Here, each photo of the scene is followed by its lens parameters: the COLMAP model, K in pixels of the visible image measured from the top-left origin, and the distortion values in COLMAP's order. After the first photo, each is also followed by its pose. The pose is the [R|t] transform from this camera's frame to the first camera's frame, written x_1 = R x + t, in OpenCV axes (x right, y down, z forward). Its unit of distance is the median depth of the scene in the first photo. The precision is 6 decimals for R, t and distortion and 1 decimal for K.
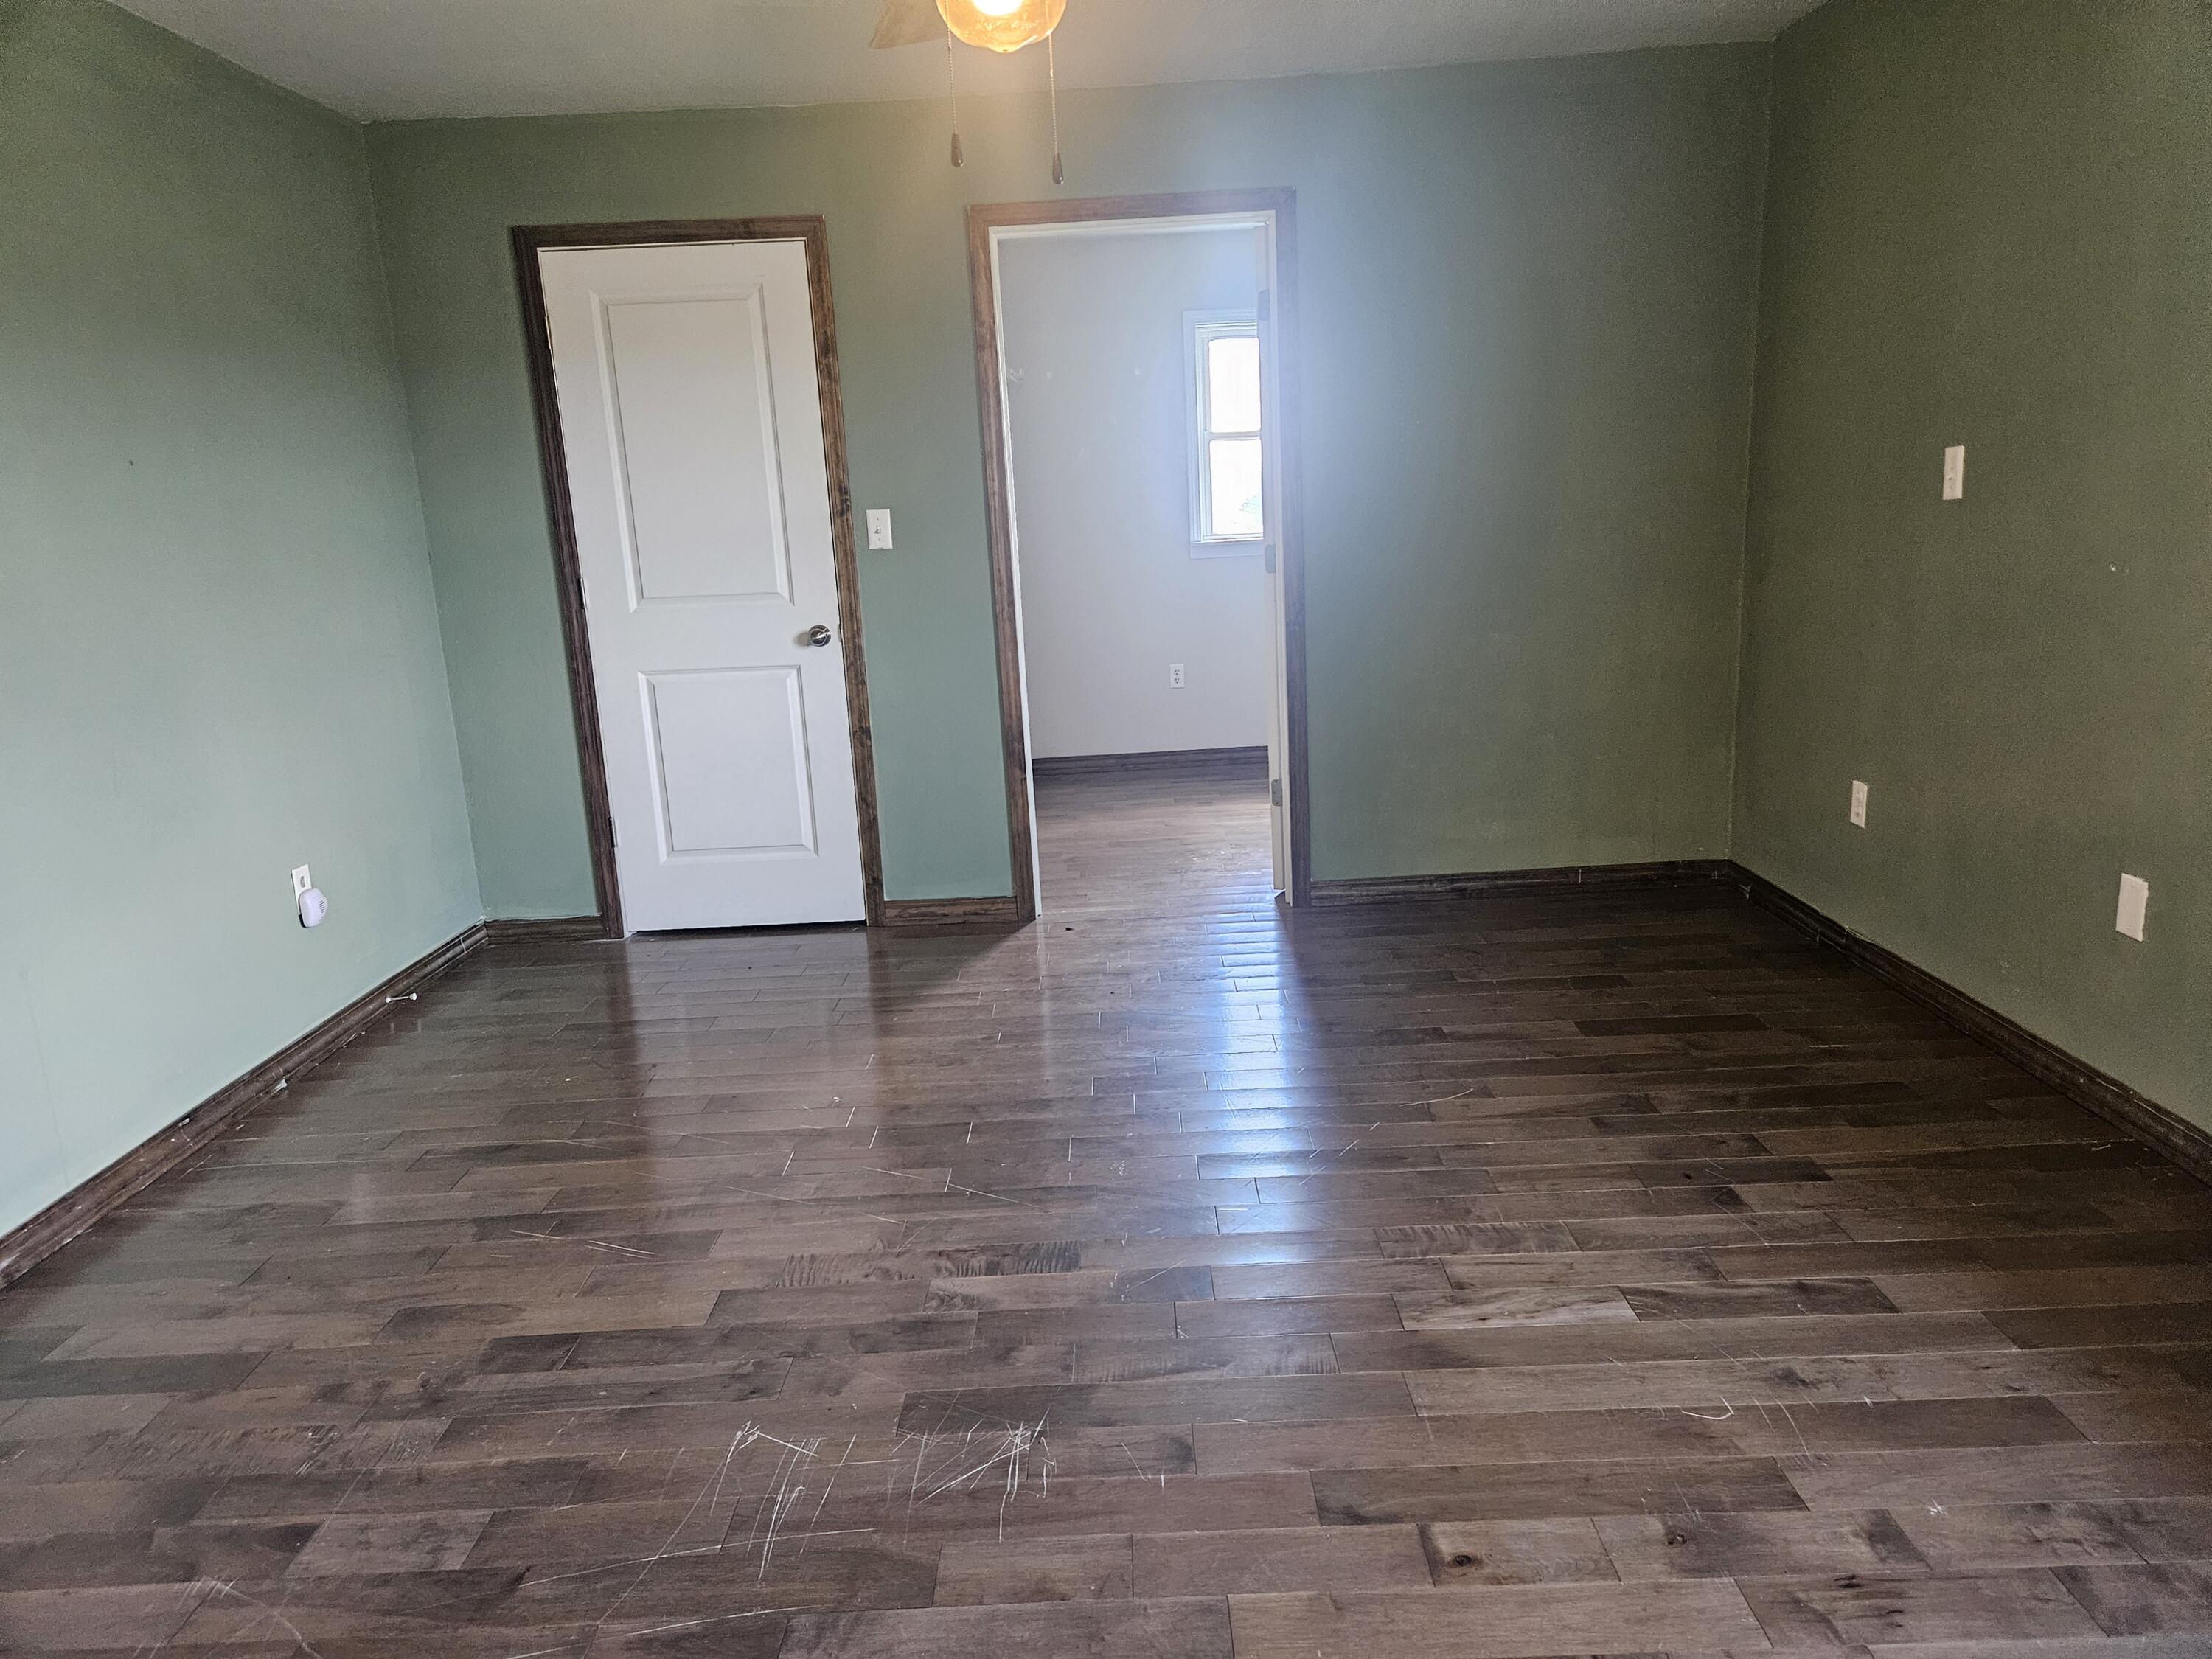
lens RADIAL K [[1498.4, 0, 1116.7], [0, 1498.4, 839.1], [0, 0, 1]] dist [0.043763, -0.028230]
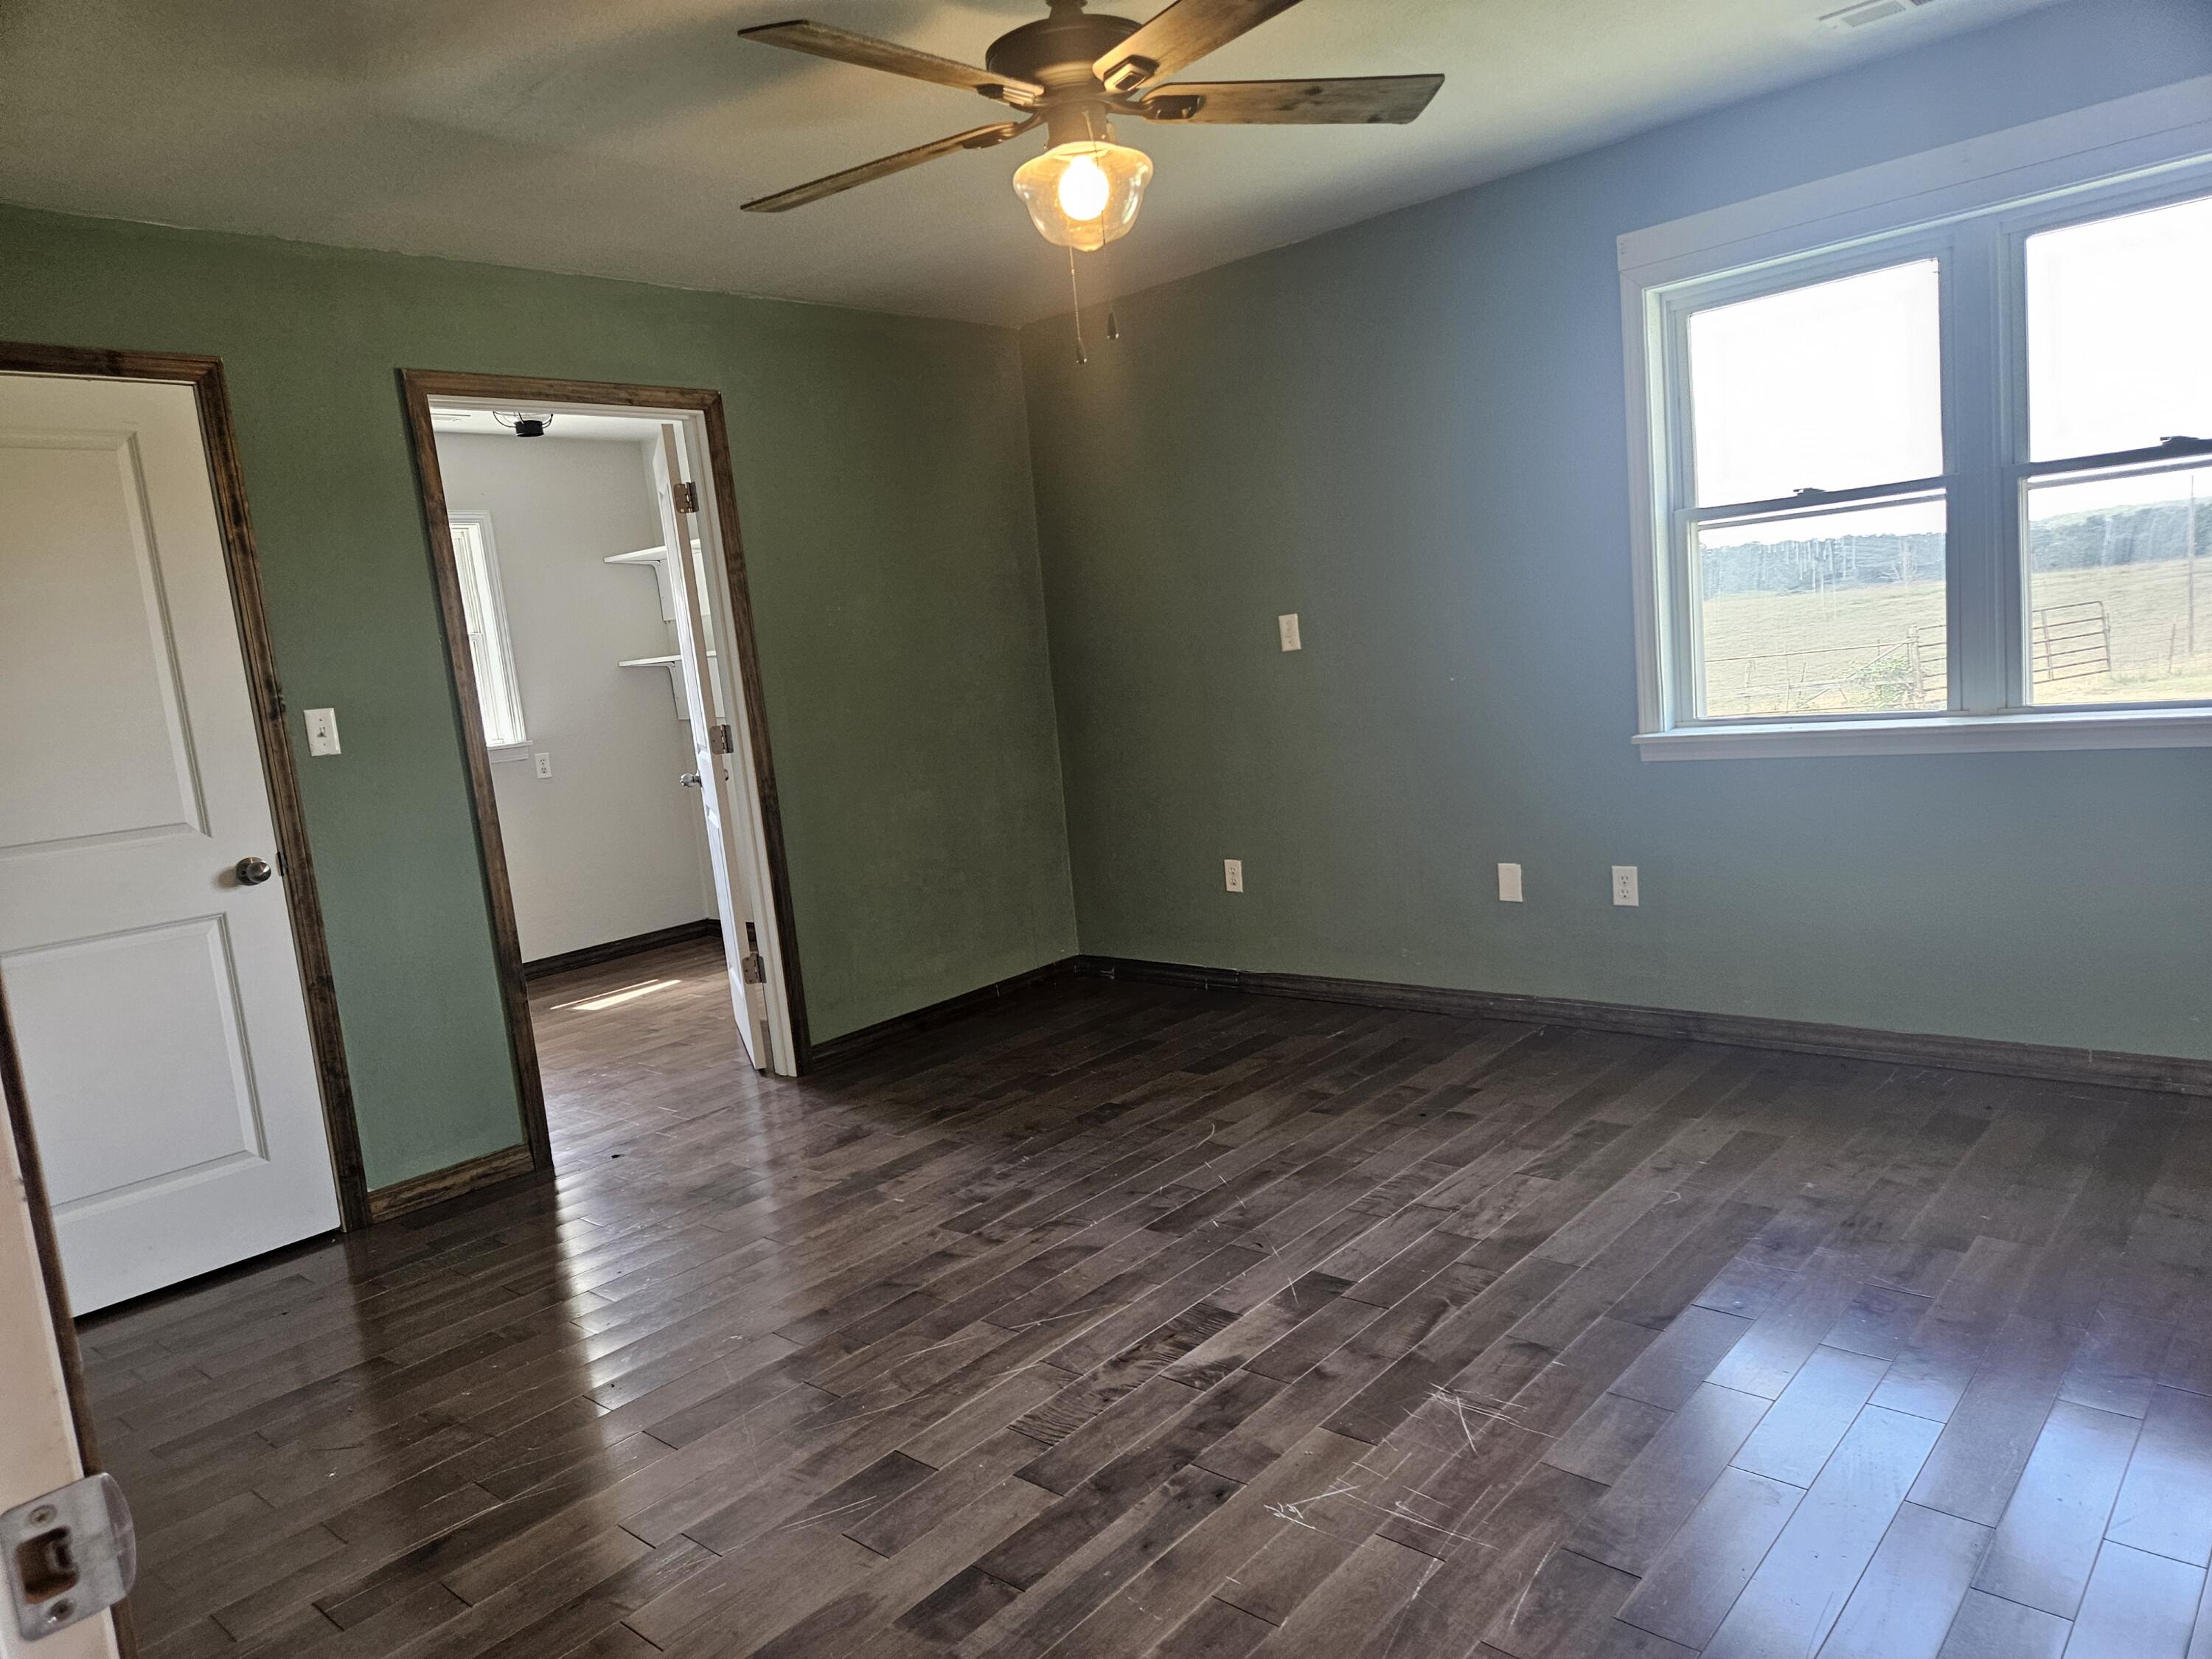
lens RADIAL K [[1498.4, 0, 1116.7], [0, 1498.4, 839.1], [0, 0, 1]] dist [0.043763, -0.028230]
pose [[0.657999, -0.116466, 0.743958, -0.505594], [0.233245, 0.970901, -0.054302, -0.004914], [-0.715985, 0.209255, 0.666017, 0.161223]]
